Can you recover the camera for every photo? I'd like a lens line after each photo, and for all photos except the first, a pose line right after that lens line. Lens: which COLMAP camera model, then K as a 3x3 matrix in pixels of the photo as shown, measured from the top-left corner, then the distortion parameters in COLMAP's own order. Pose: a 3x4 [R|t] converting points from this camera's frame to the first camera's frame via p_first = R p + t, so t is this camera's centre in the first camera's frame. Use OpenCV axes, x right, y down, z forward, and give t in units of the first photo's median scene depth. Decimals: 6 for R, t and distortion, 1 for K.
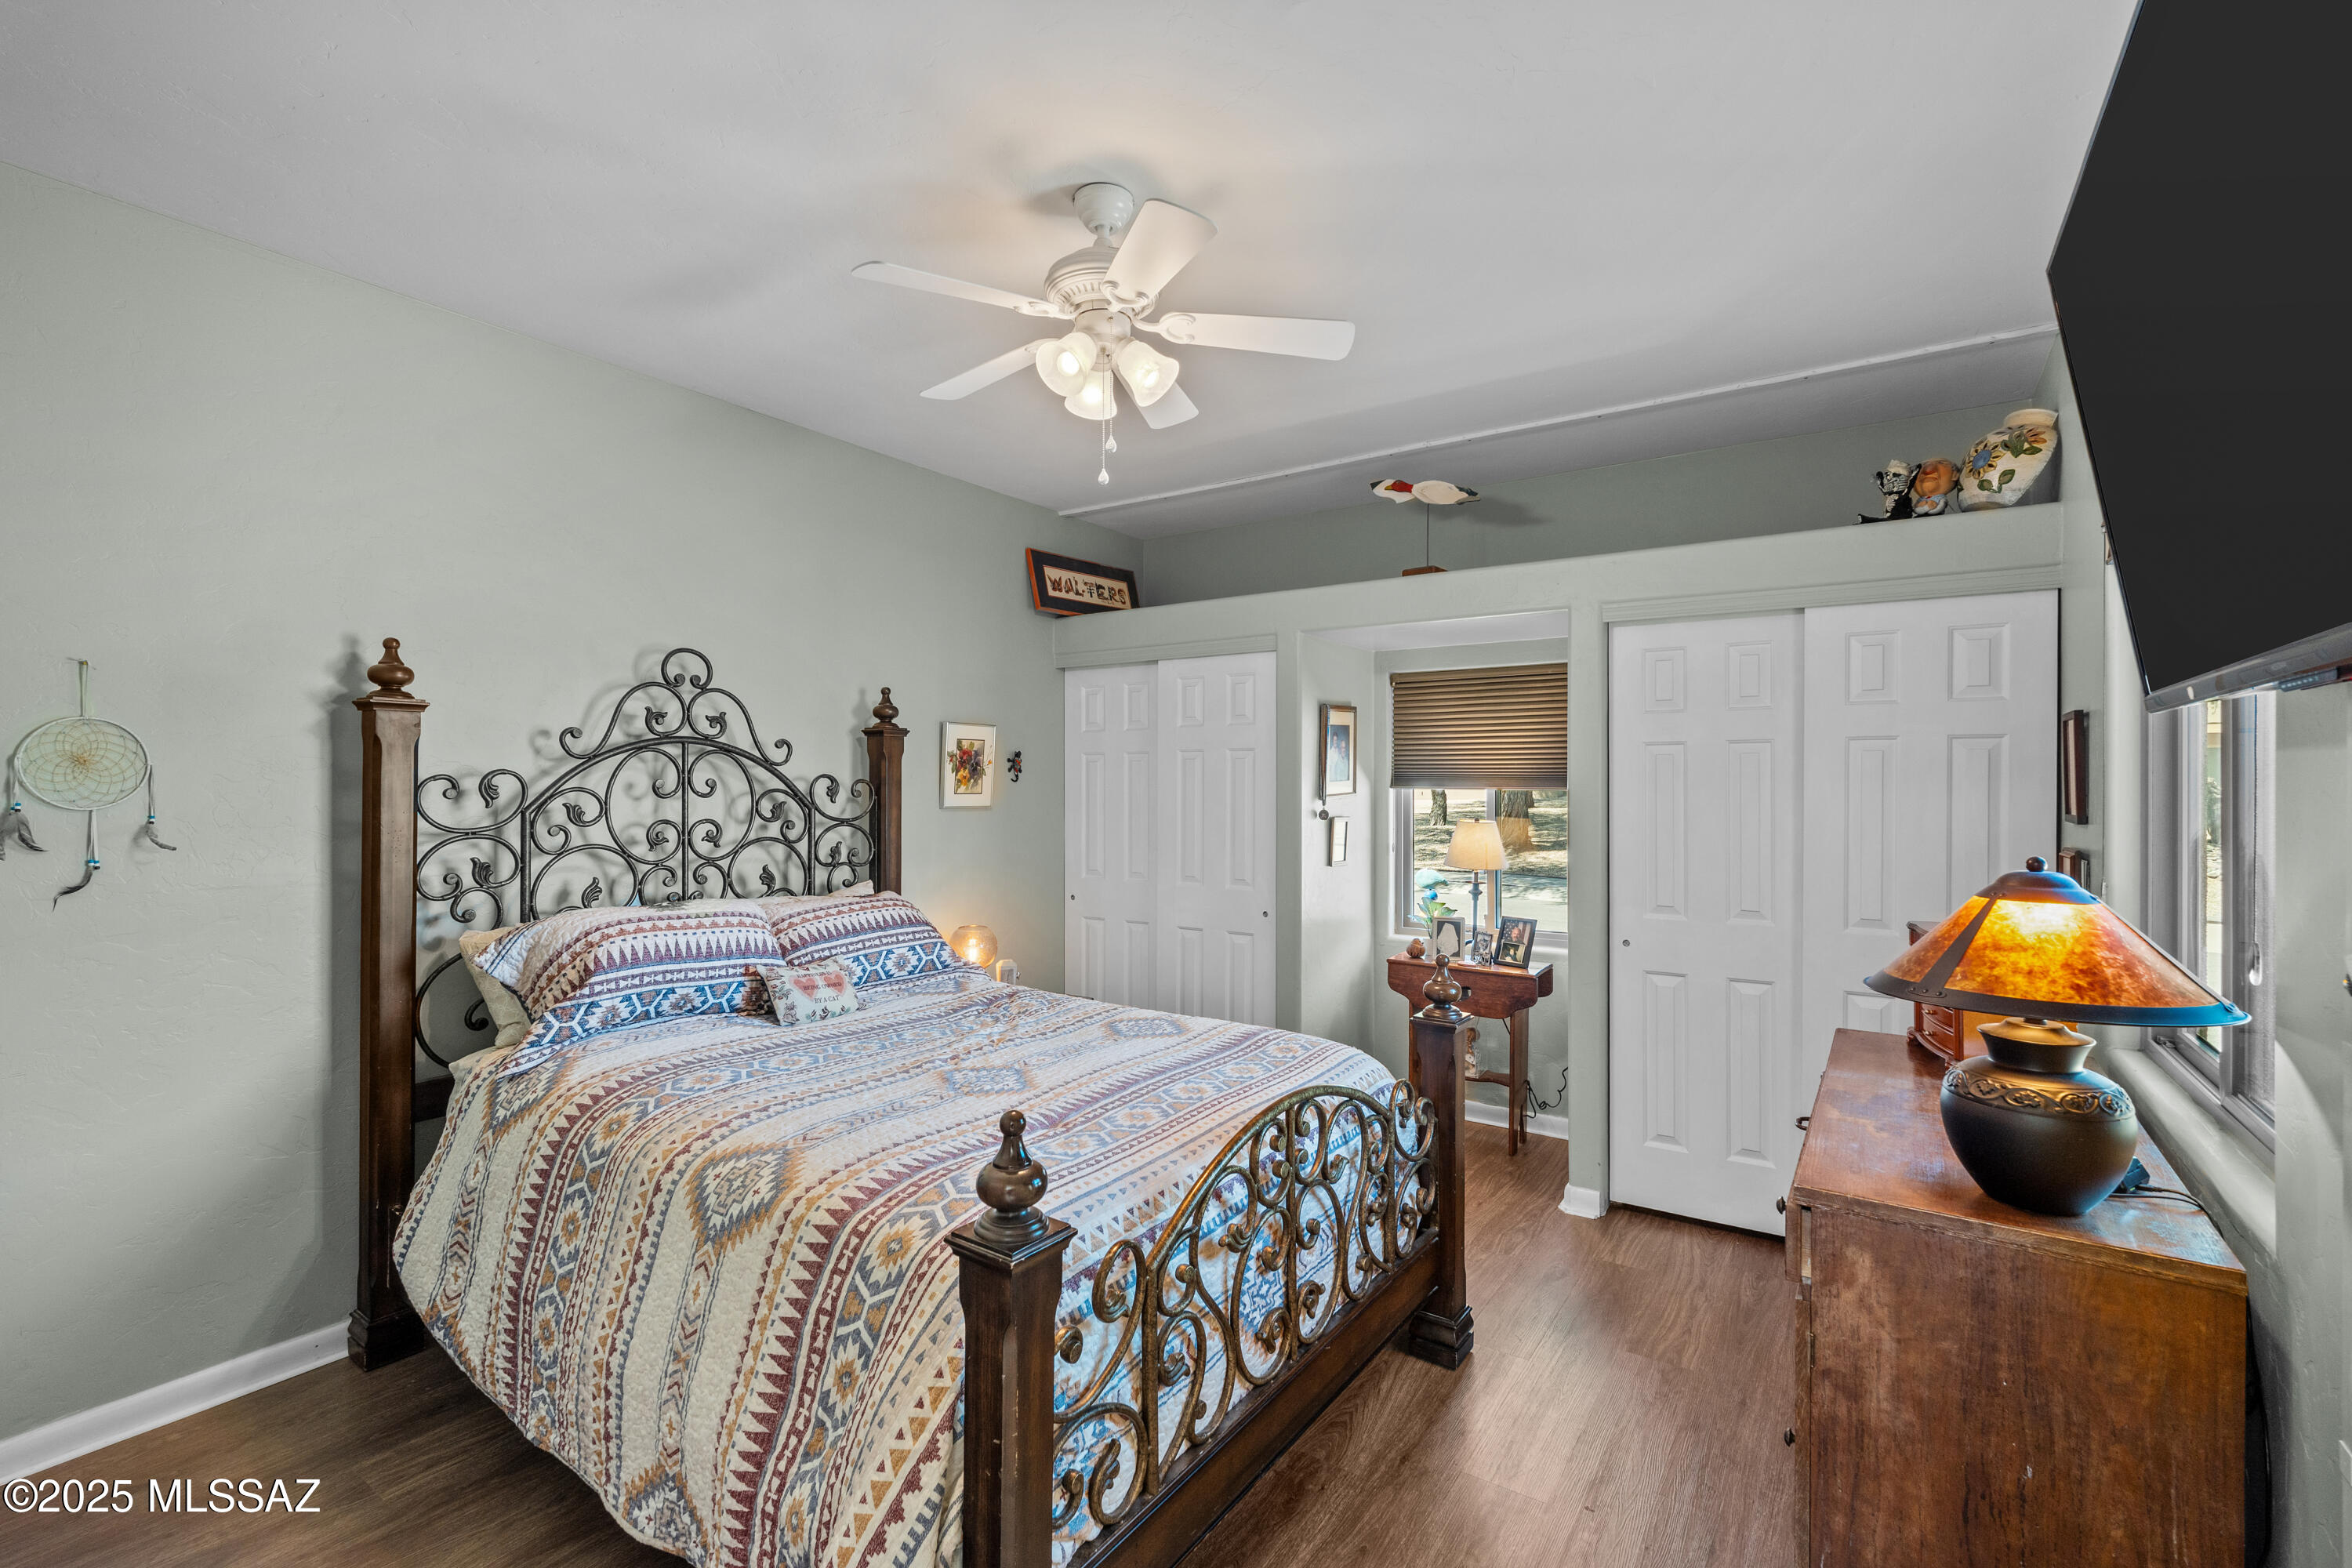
lens RADIAL K [[1028.7, 0, 1172.6], [0, 1028.7, 769.3], [0, 0, 1]] dist [-0.002283, 0.000101]
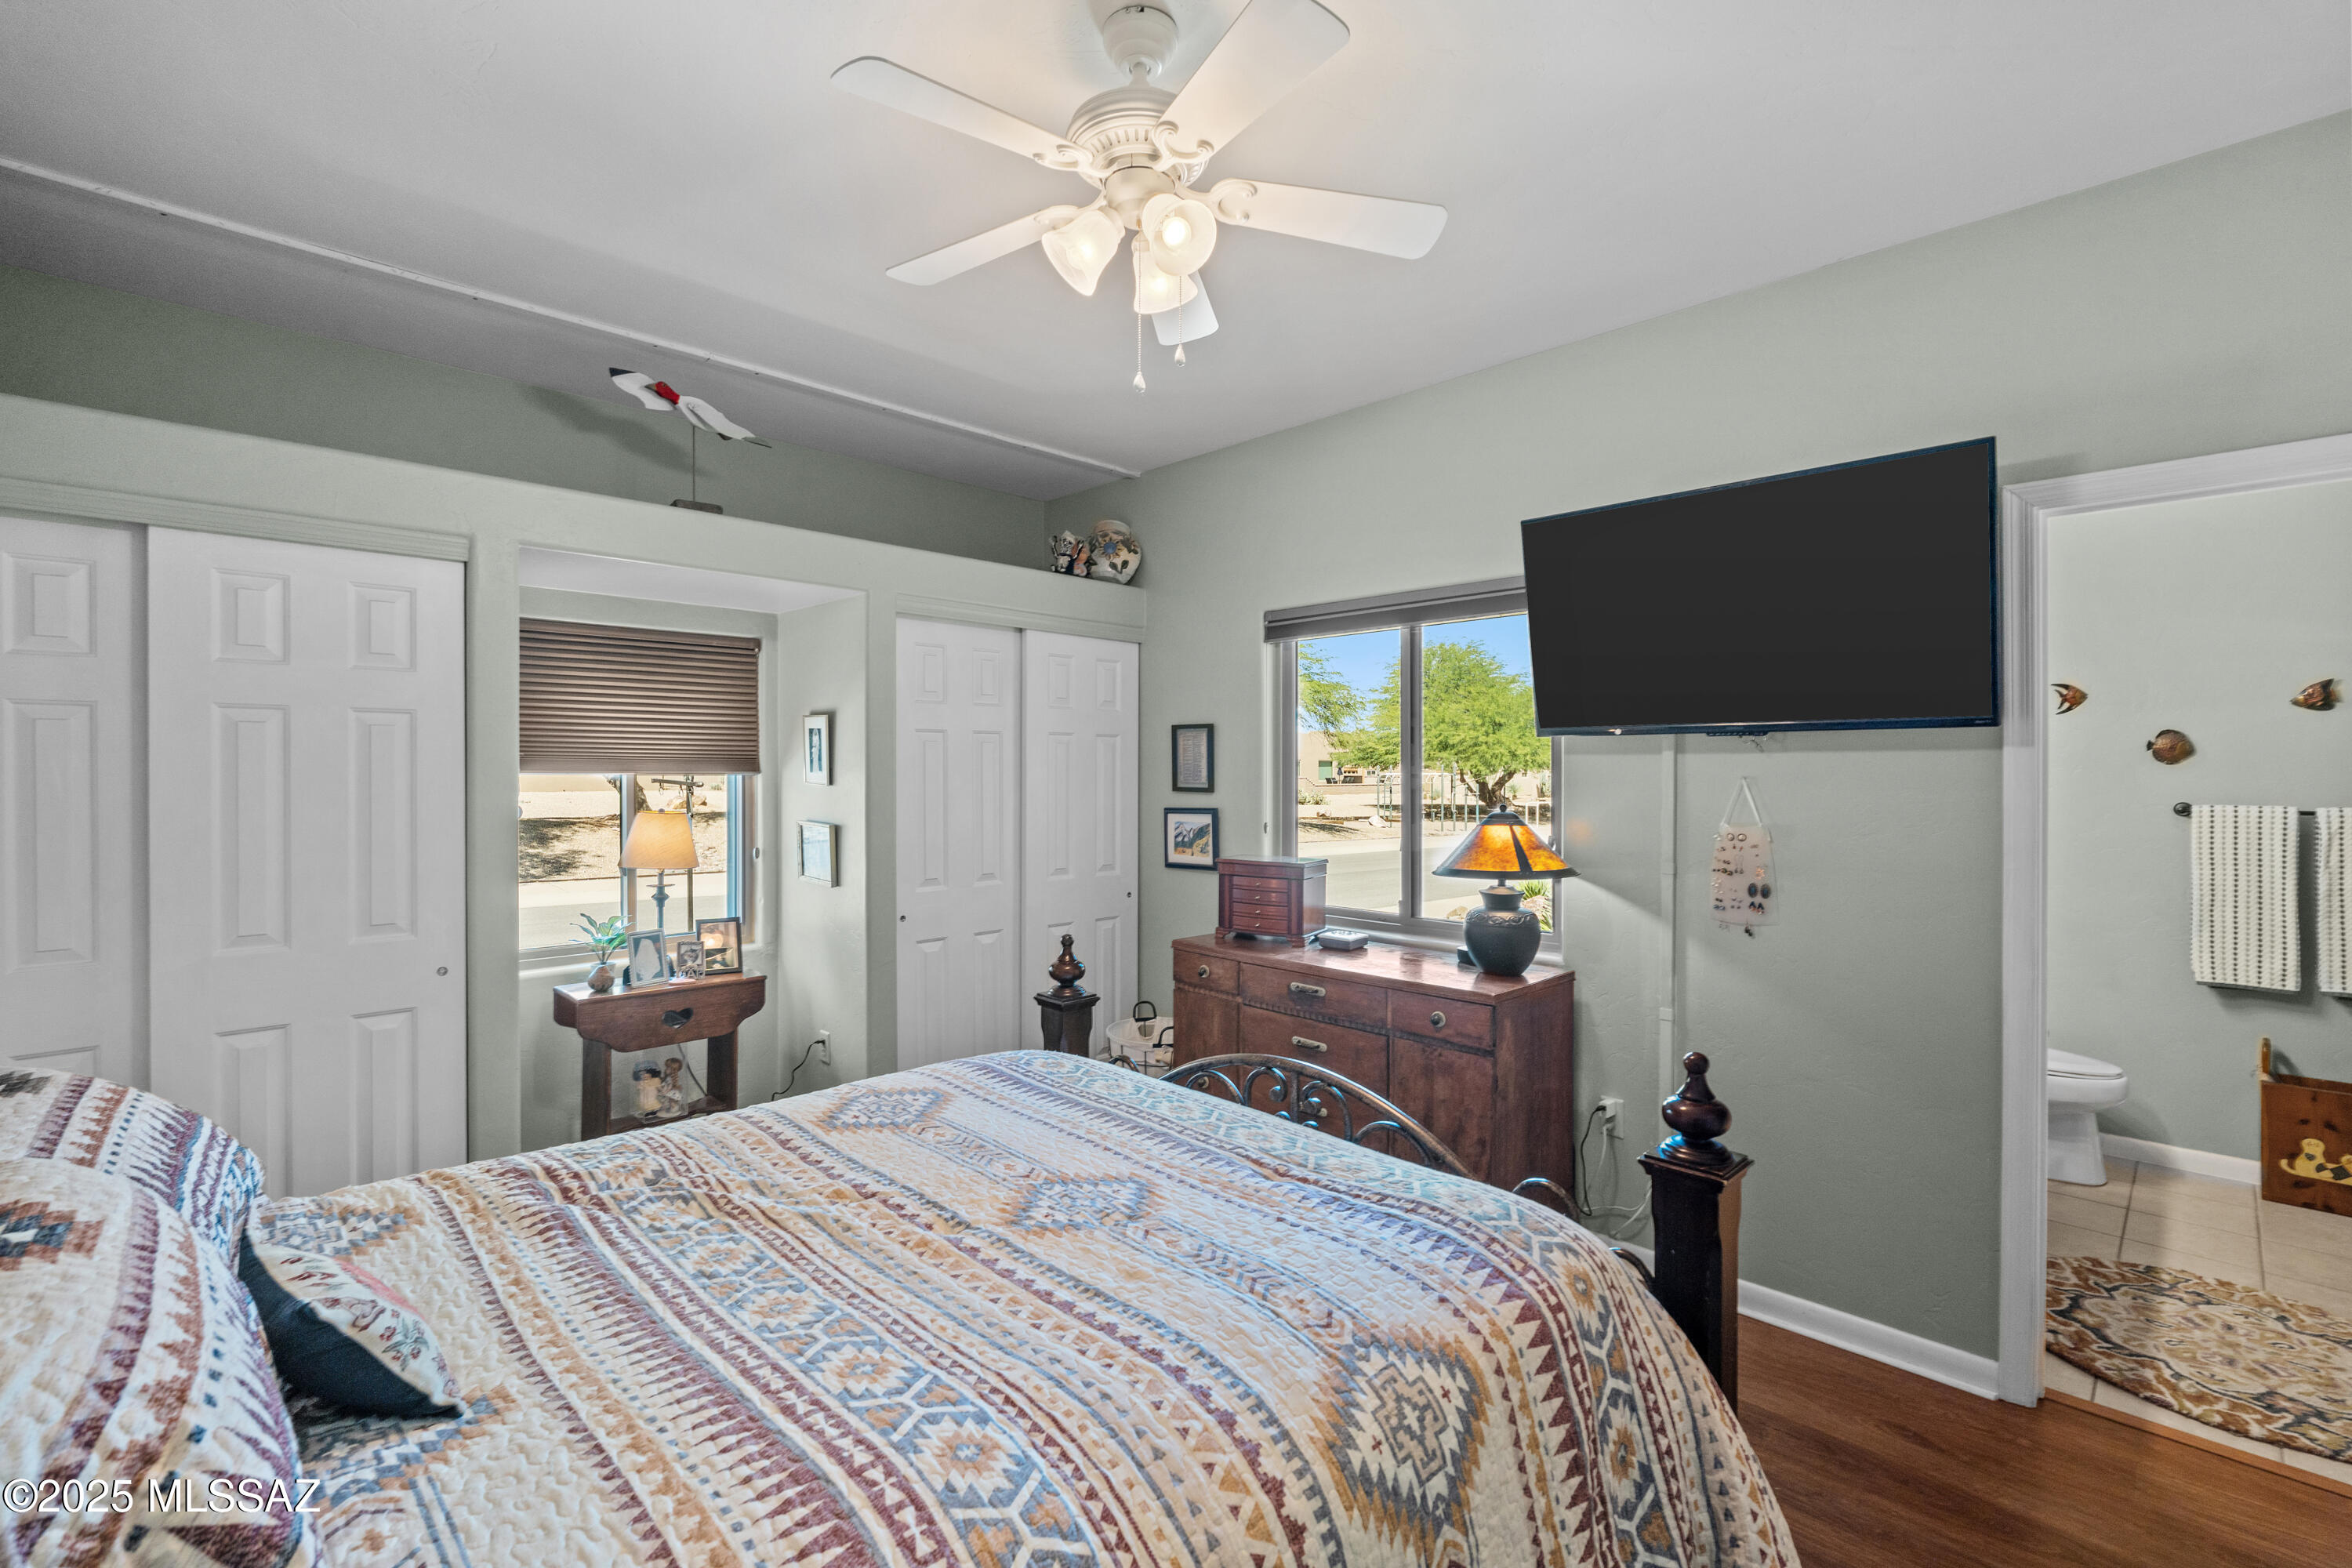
lens RADIAL K [[1028.3, 0, 1181.1], [0, 1028.3, 740.9], [0, 0, 1]] dist [-0.001209, 0.000494]
pose [[0.188445, 0.024848, 0.981769, -0.784064], [-0.015153, 0.999634, -0.022391, 0.009756], [-0.981967, -0.010657, 0.188753, 0.753708]]
